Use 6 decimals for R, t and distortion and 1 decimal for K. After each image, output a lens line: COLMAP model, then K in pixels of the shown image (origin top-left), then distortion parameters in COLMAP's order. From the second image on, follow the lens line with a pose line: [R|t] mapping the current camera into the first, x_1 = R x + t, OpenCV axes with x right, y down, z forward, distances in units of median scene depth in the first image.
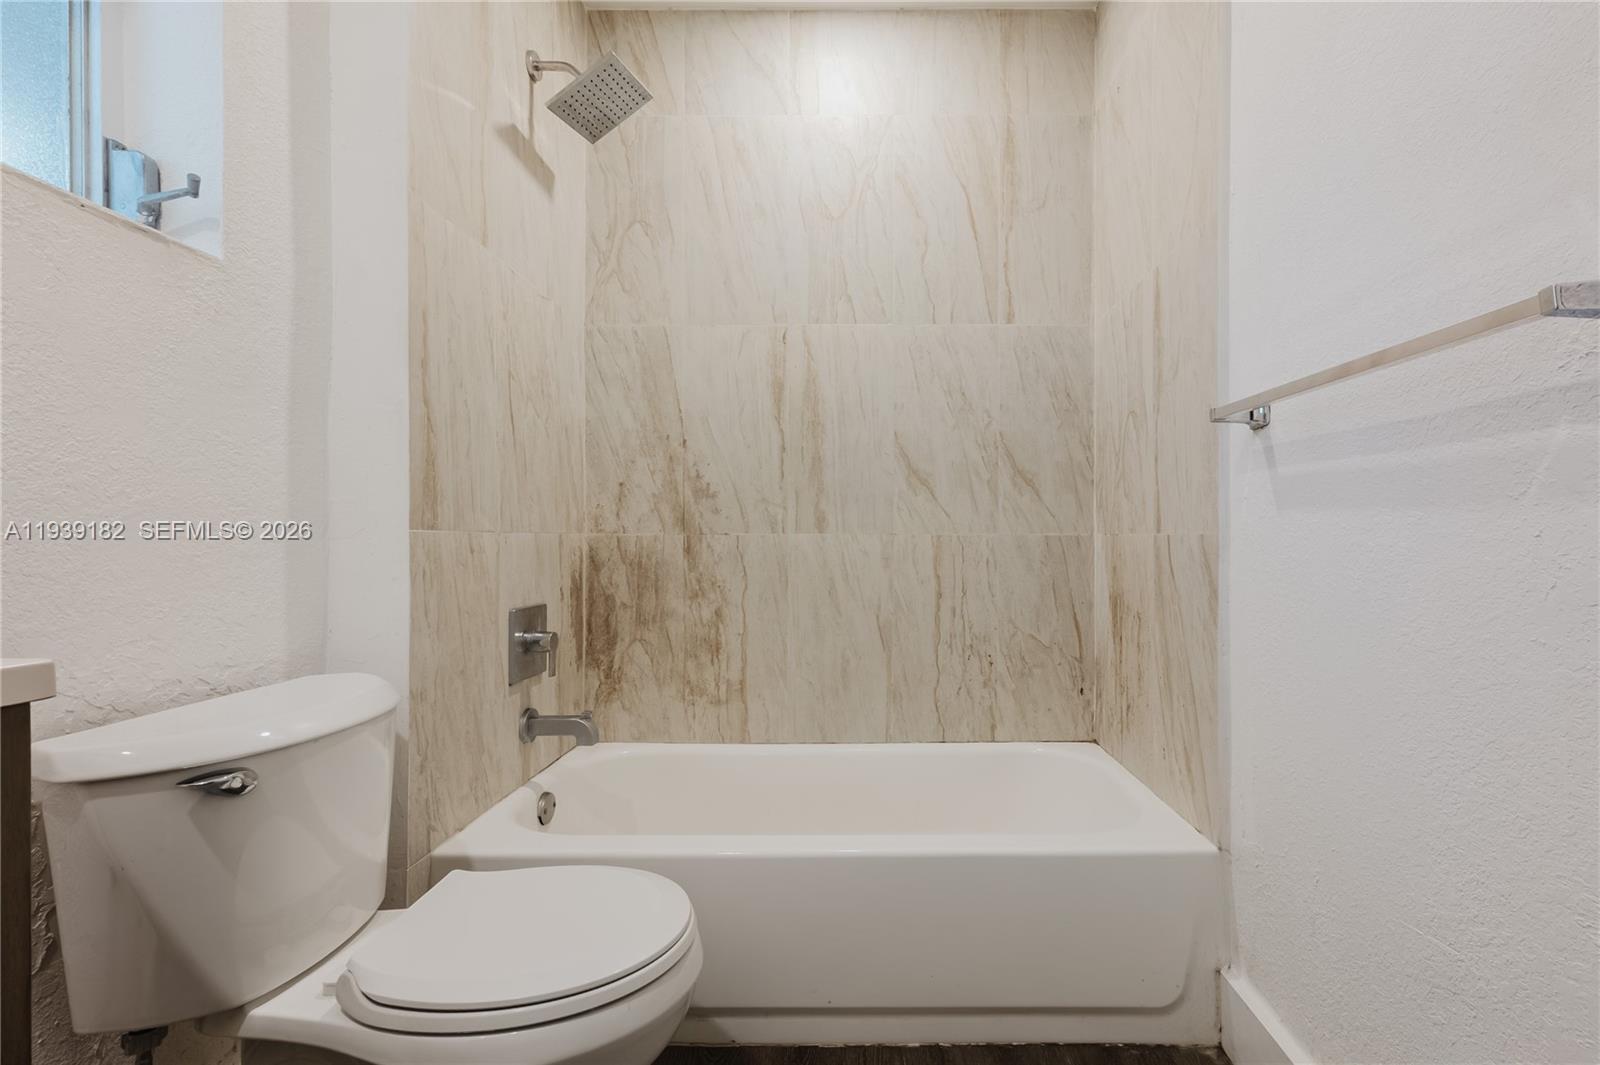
lens RADIAL K [[724.7, 0, 812.3], [0, 724.7, 538.6], [0, 0, 1]] dist [0.003002, 0.001348]
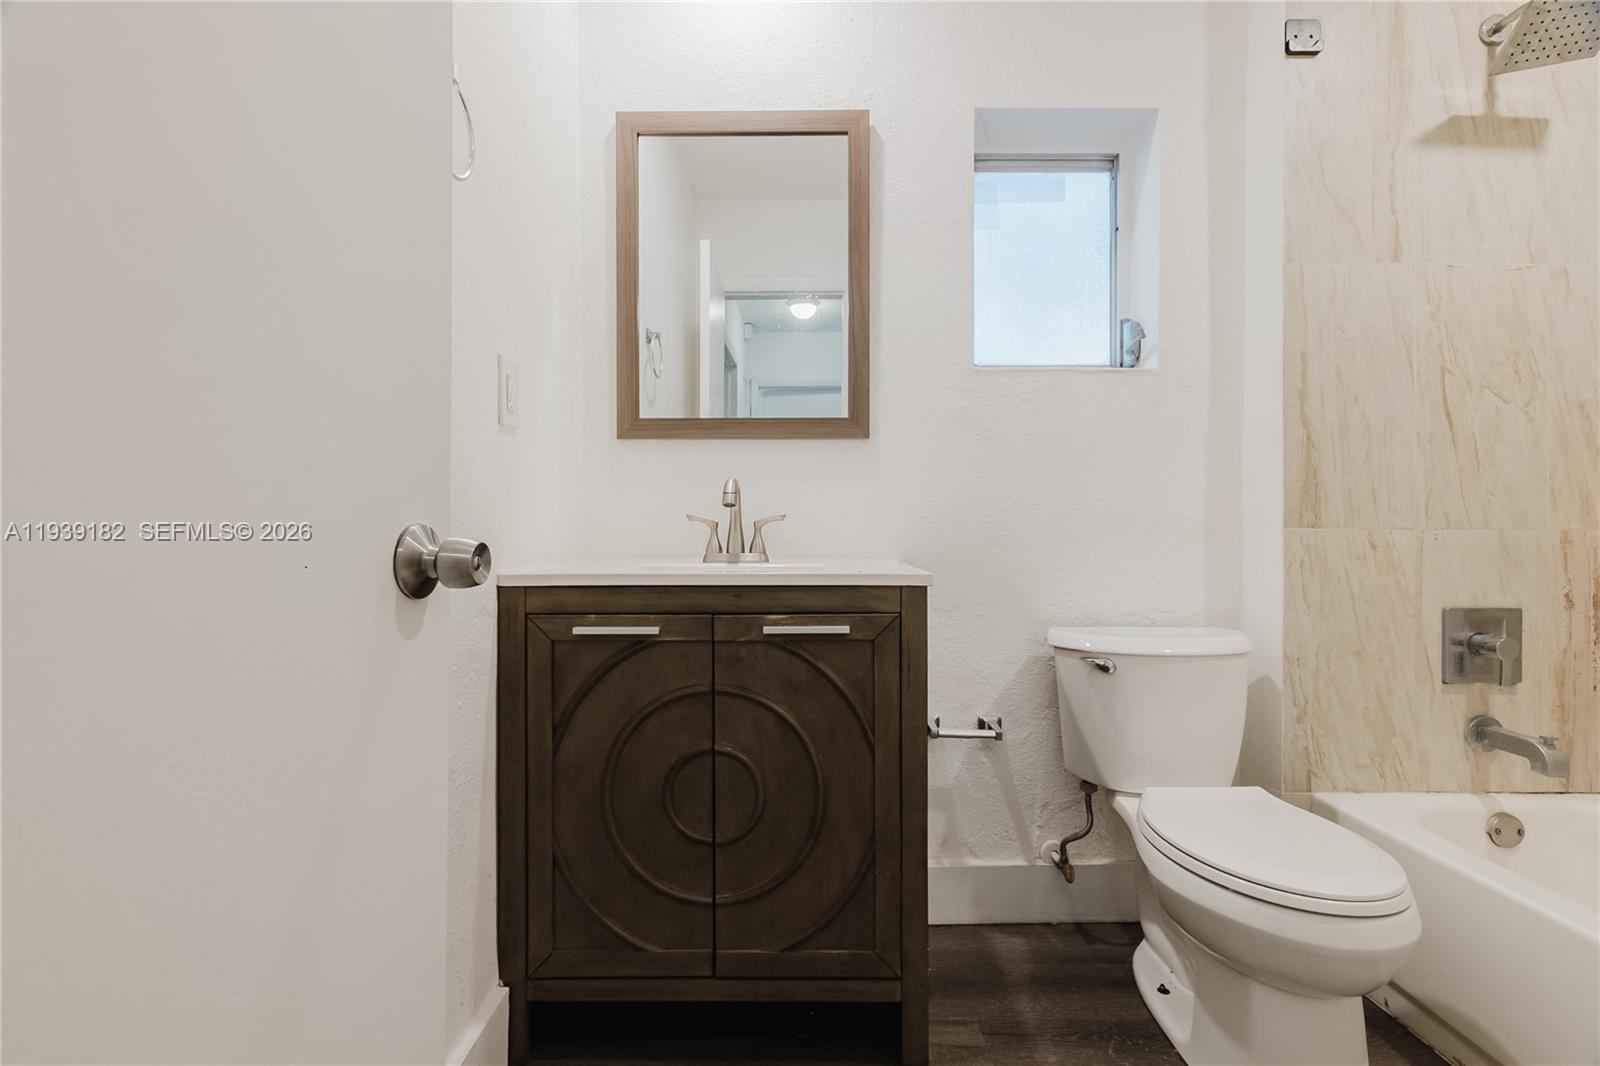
lens RADIAL K [[698.5, 0, 816.1], [0, 698.5, 529.9], [0, 0, 1]] dist [0.000899, 0.002631]
pose [[0.035102, -0.001226, -0.999383, 0.441512], [-0.002444, 0.999996, -0.001312, -0.003803], [0.999381, 0.002489, 0.035099, 0.088608]]
